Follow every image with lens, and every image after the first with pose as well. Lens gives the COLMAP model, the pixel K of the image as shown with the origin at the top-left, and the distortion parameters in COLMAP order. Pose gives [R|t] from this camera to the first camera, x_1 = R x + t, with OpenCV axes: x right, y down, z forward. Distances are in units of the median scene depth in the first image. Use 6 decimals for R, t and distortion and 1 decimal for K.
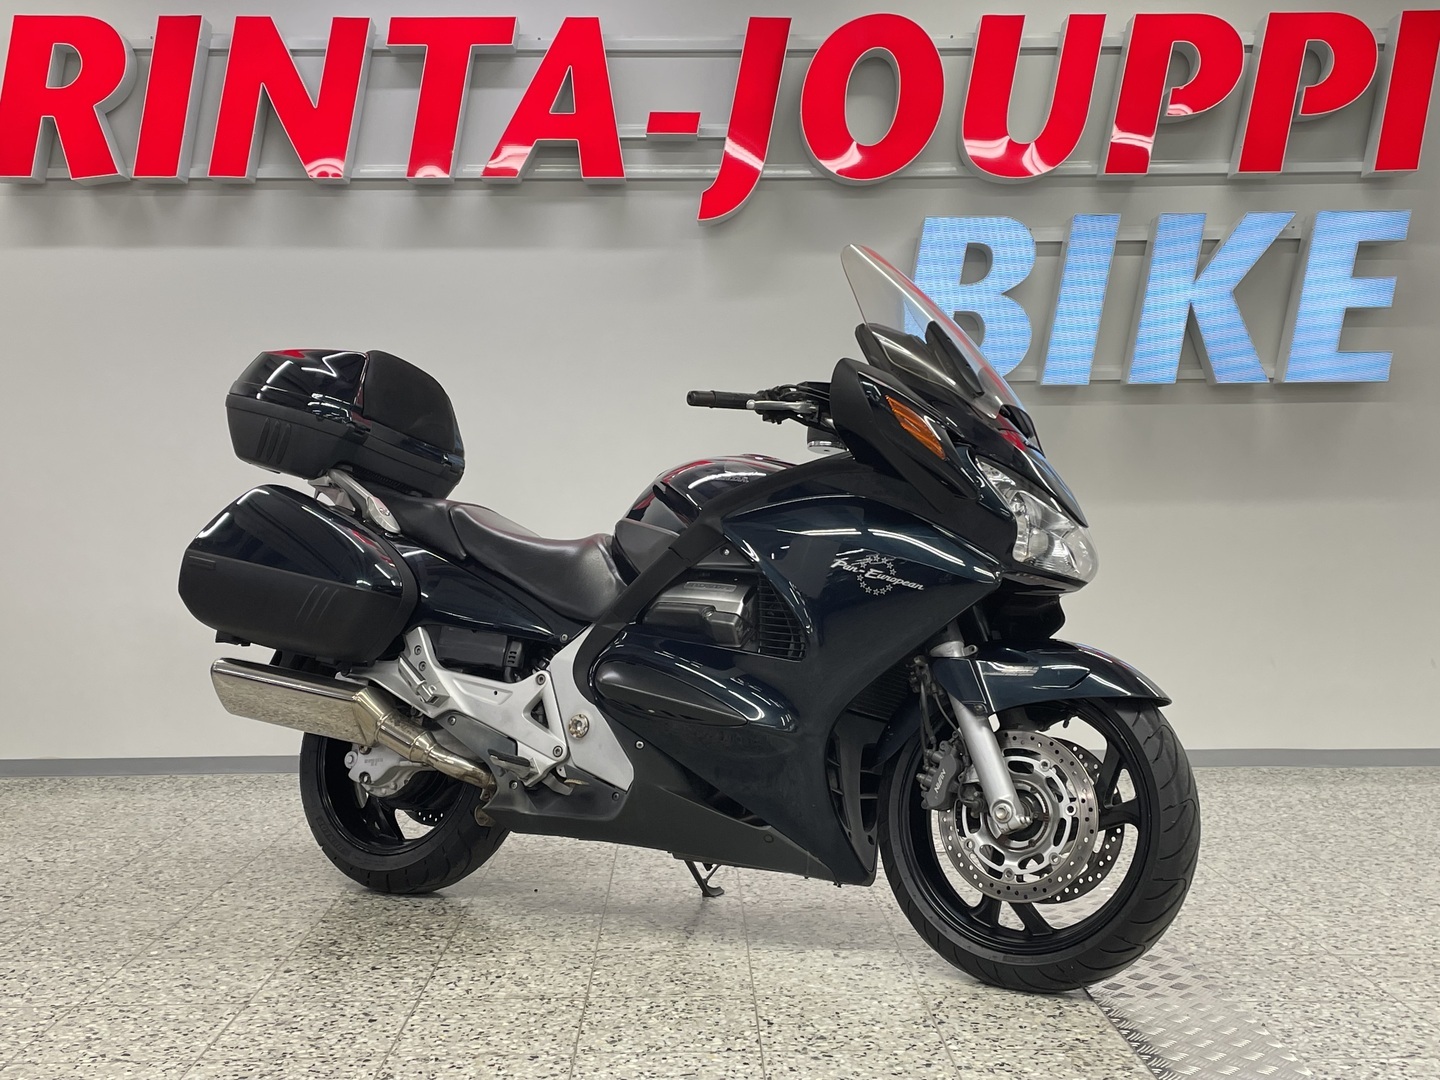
lens RADIAL K [[1676.7, 0, 722.7], [0, 1676.7, 533.6], [0, 0, 1]] dist [0.107078, -0.147365]
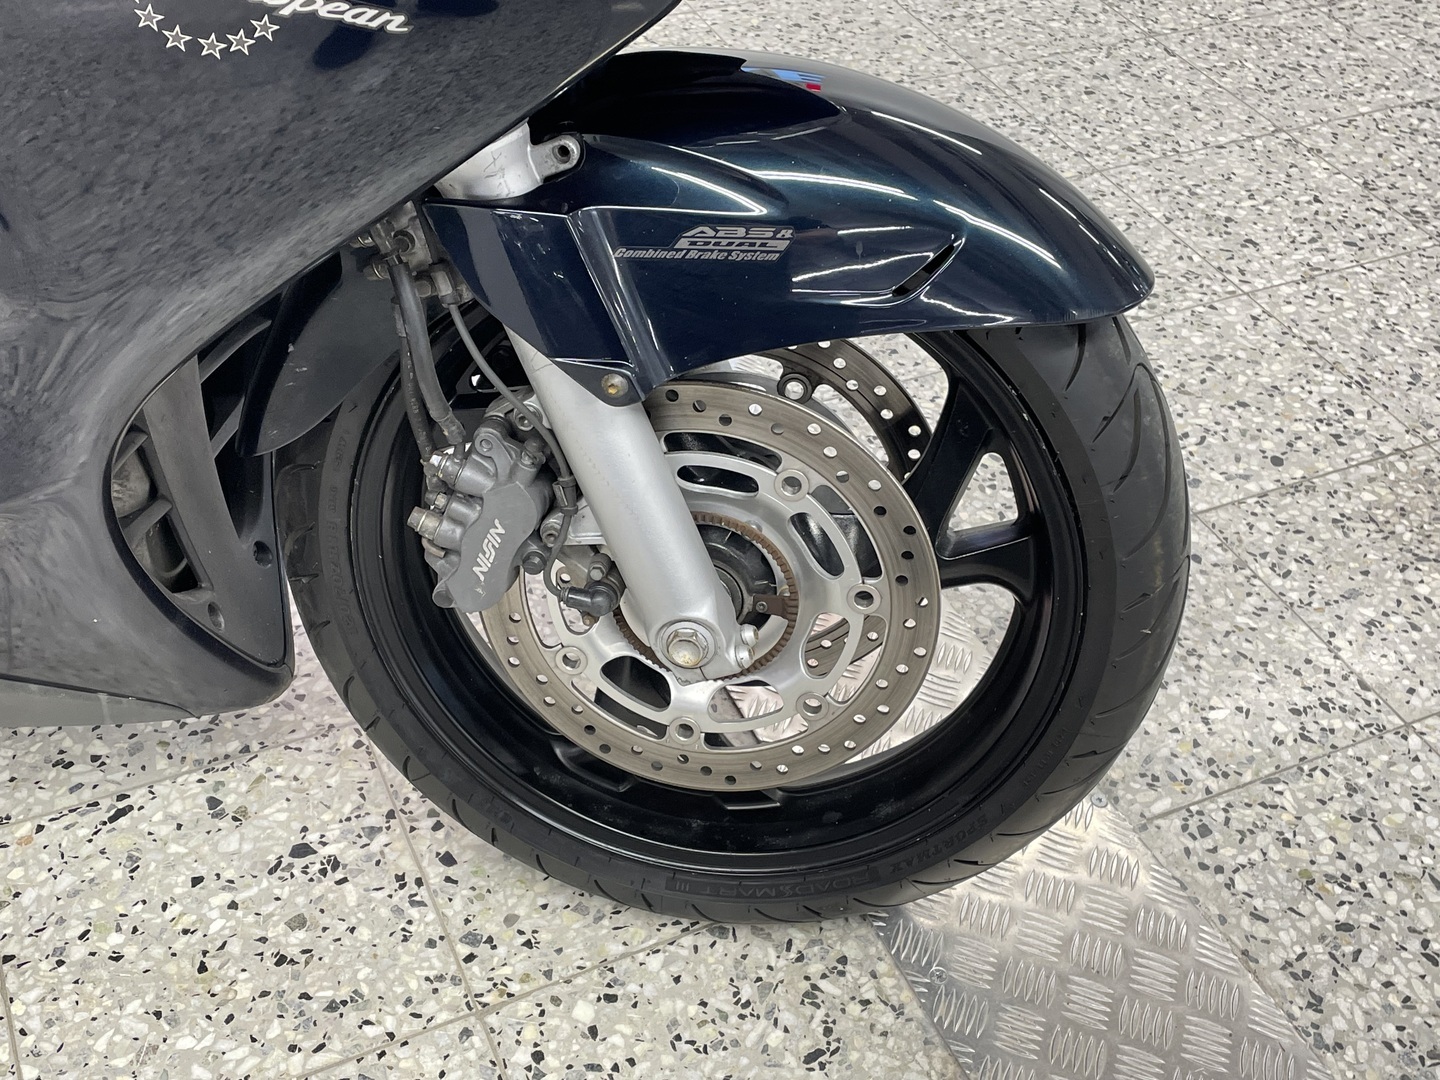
lens RADIAL K [[1676.7, 0, 722.7], [0, 1676.7, 533.6], [0, 0, 1]] dist [0.107078, -0.147365]
pose [[0.911220, -0.231366, 0.340804, 0.053064], [-0.048645, 0.761125, 0.646779, -0.067754], [-0.409037, -0.605937, 0.682297, 0.687272]]
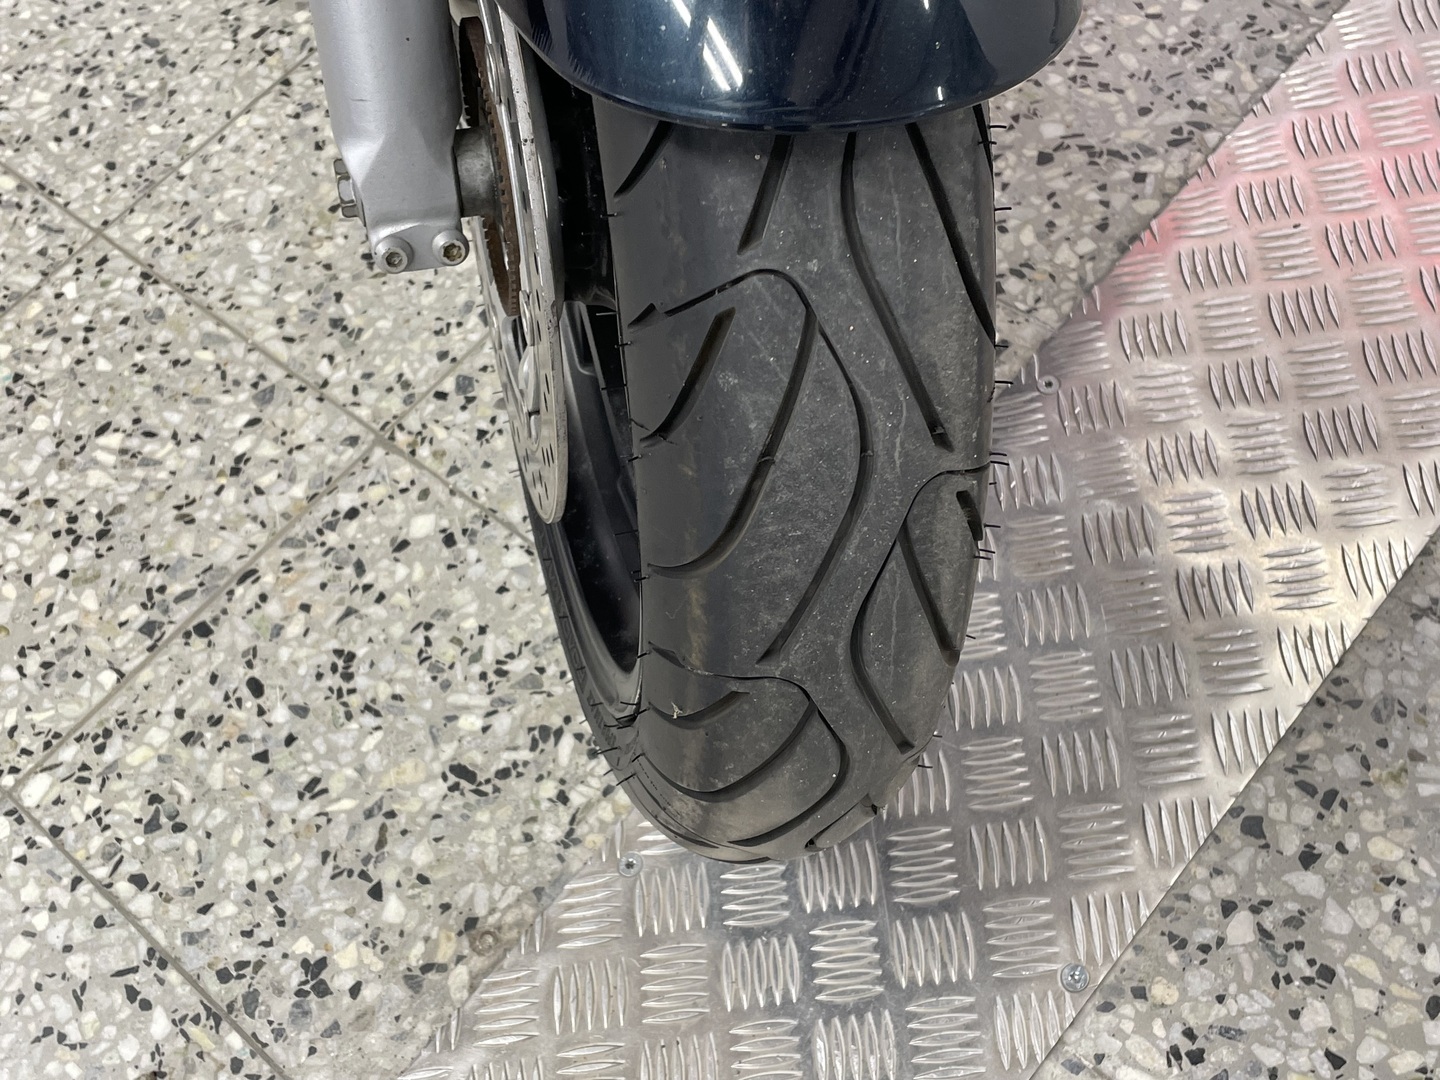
lens RADIAL K [[1676.7, 0, 722.7], [0, 1676.7, 533.6], [0, 0, 1]] dist [0.107078, -0.147365]
pose [[0.731223, 0.514638, -0.447727, 0.297643], [0.133702, 0.535498, 0.833886, 0.002049], [0.668907, -0.669619, 0.322760, 0.820735]]
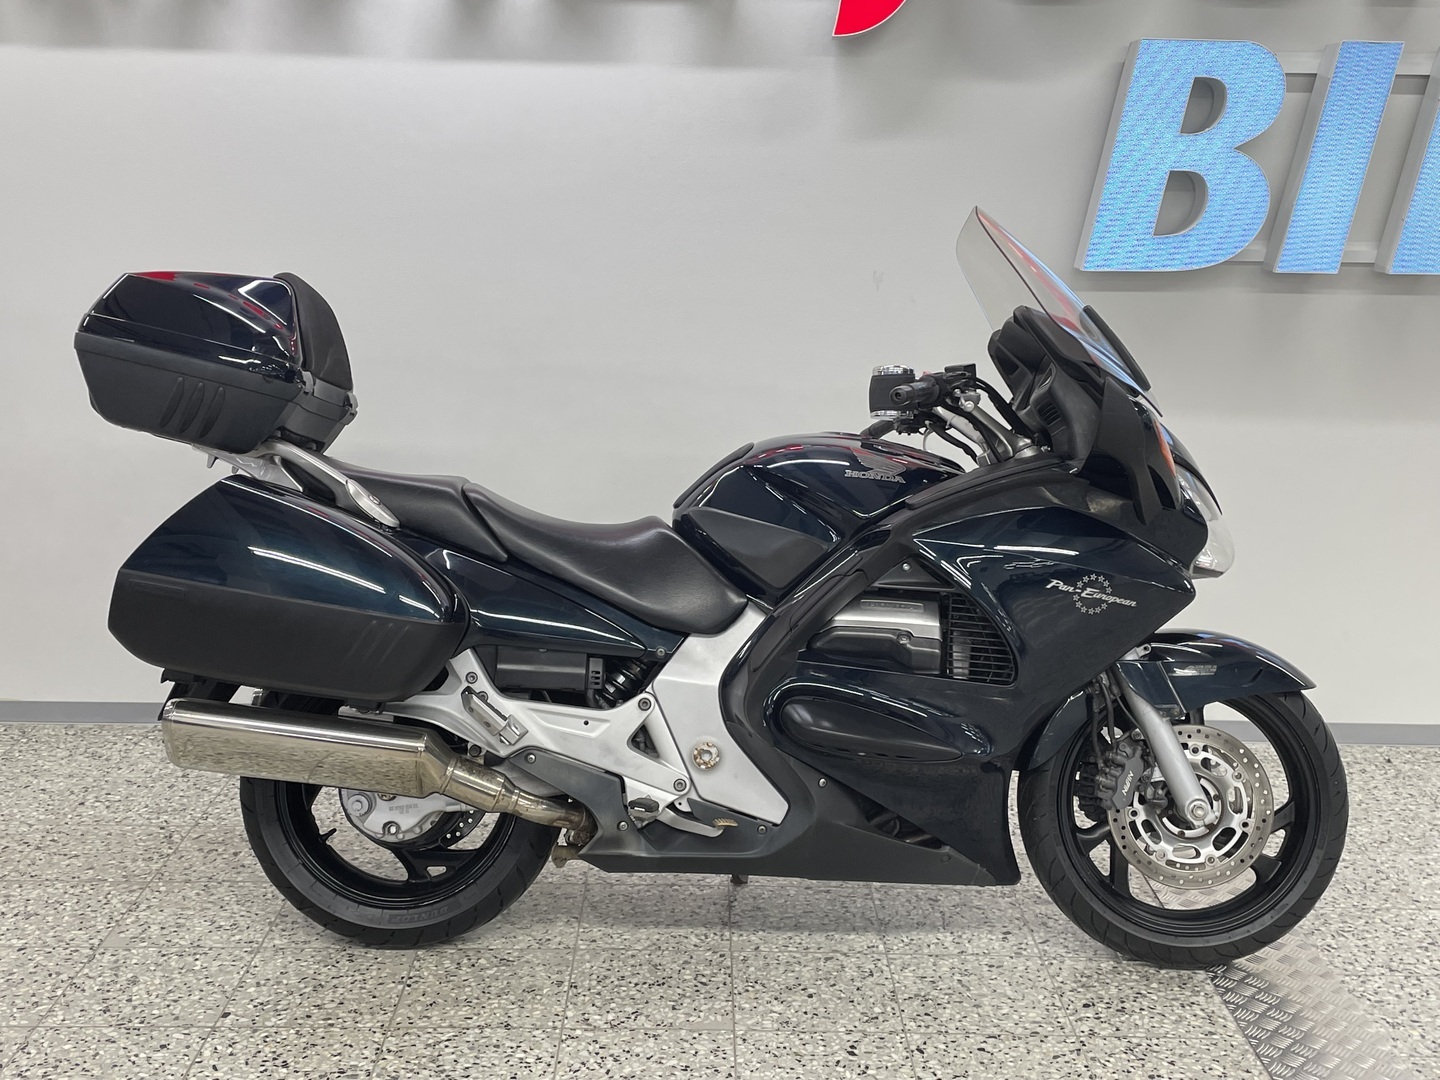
lens RADIAL K [[1671.8, 0, 743.0], [0, 1671.8, 539.4], [0, 0, 1]] dist [0.084434, -0.082902]
pose [[0.866885, -0.084163, 0.491352, -0.500824], [-0.014304, 0.981040, 0.193278, -0.171569], [-0.498302, -0.174578, 0.849245, 0.260975]]
